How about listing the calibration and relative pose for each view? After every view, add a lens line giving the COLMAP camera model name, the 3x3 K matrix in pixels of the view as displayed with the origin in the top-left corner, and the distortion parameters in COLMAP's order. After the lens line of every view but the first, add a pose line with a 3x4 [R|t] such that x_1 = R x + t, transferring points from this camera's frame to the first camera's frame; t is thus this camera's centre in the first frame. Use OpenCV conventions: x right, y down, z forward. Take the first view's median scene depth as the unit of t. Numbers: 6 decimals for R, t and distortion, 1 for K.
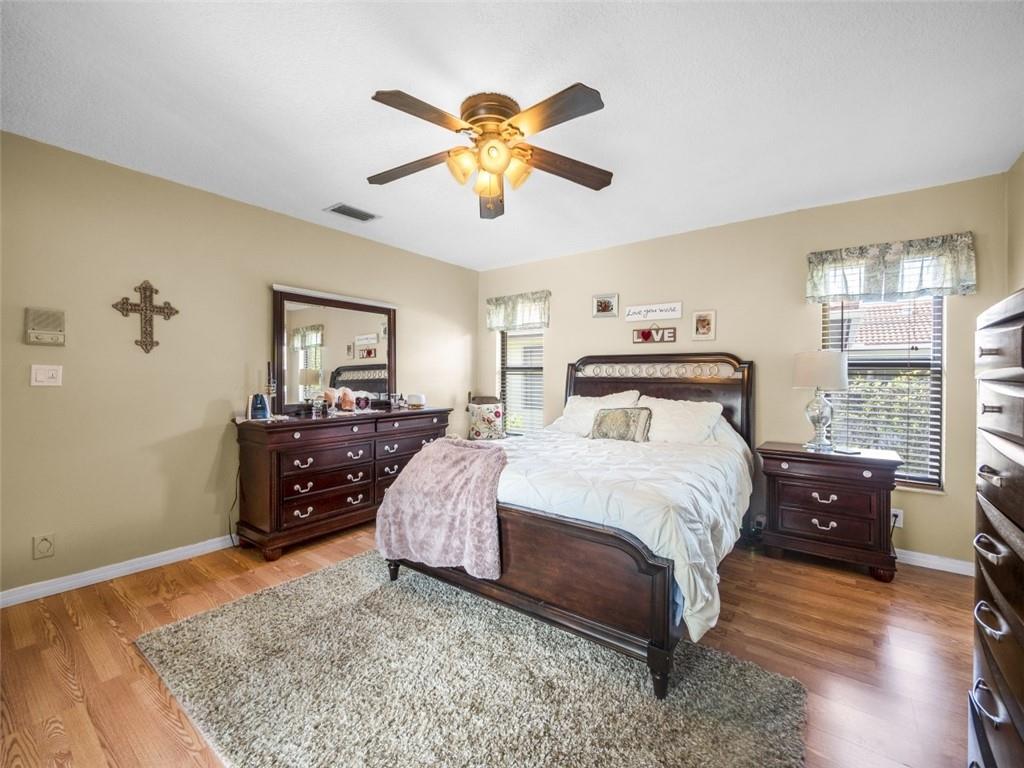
lens RADIAL K [[434.3, 0, 512.2], [0, 434.3, 379.1], [0, 0, 1]] dist [-0.000844, -0.000052]
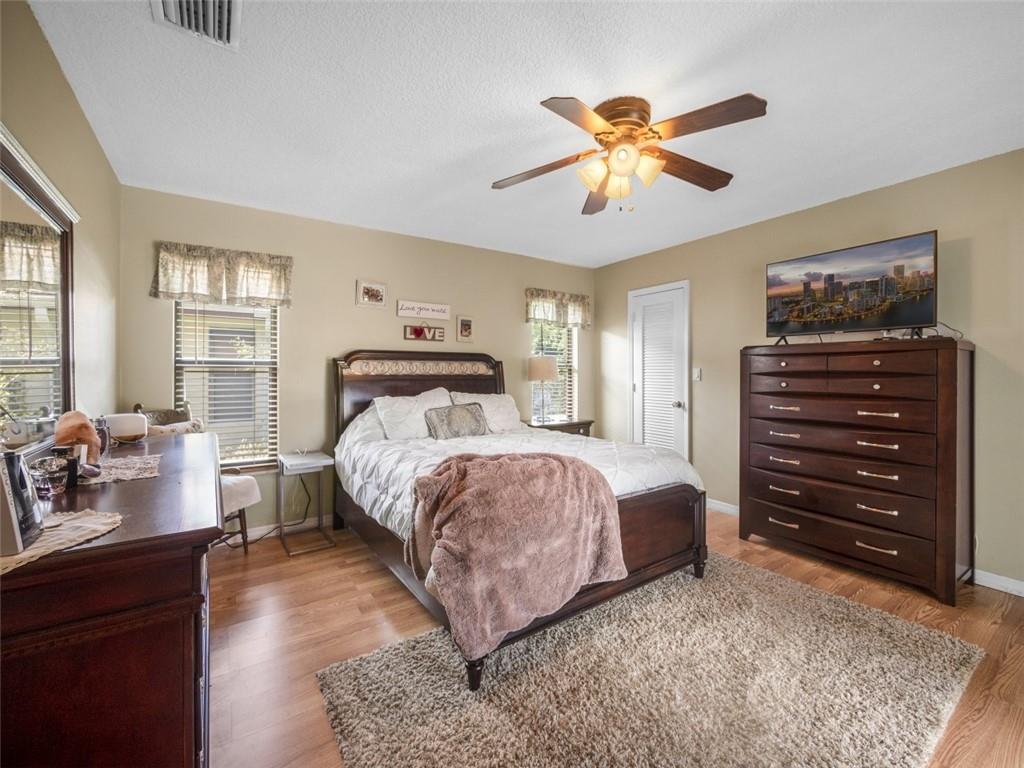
lens RADIAL K [[432.2, 0, 510.4], [0, 432.2, 374.3], [0, 0, 1]] dist [-0.001606, -0.000142]
pose [[0.336098, -0.008172, 0.941792, -0.584258], [0.008844, 0.999946, 0.005520, -0.008313], [-0.941785, 0.006474, 0.336152, 0.485061]]
